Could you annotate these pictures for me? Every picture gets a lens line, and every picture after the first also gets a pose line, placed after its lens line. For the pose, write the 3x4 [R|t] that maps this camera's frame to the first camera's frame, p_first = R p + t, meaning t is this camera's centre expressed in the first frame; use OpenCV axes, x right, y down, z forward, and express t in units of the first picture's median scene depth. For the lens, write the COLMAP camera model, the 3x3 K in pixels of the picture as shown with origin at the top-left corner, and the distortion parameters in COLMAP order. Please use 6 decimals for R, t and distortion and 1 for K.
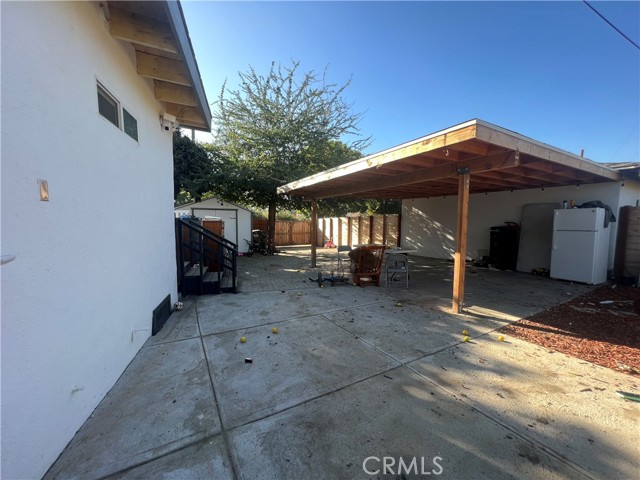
lens RADIAL K [[255.3, 0, 321.3], [0, 255.3, 242.1], [0, 0, 1]] dist [0.001120, 0.000142]
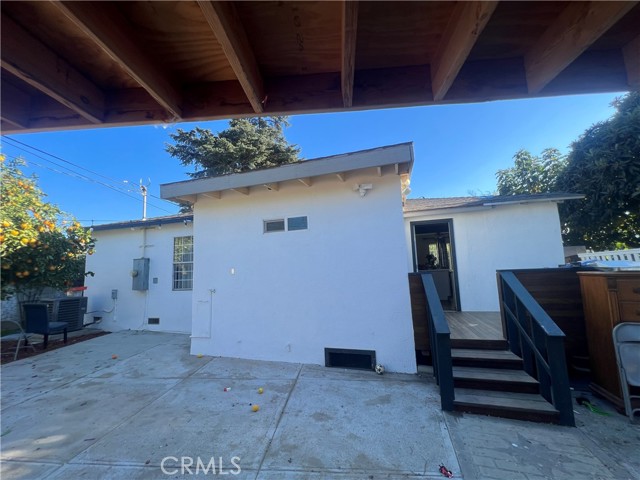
lens RADIAL K [[255.3, 0, 321.3], [0, 255.3, 242.1], [0, 0, 1]] dist [0.001120, 0.000142]
pose [[-0.564034, -0.080841, -0.821785, 0.452917], [-0.038768, 0.996691, -0.071439, -0.169158], [0.824841, -0.008435, -0.565302, 1.654573]]
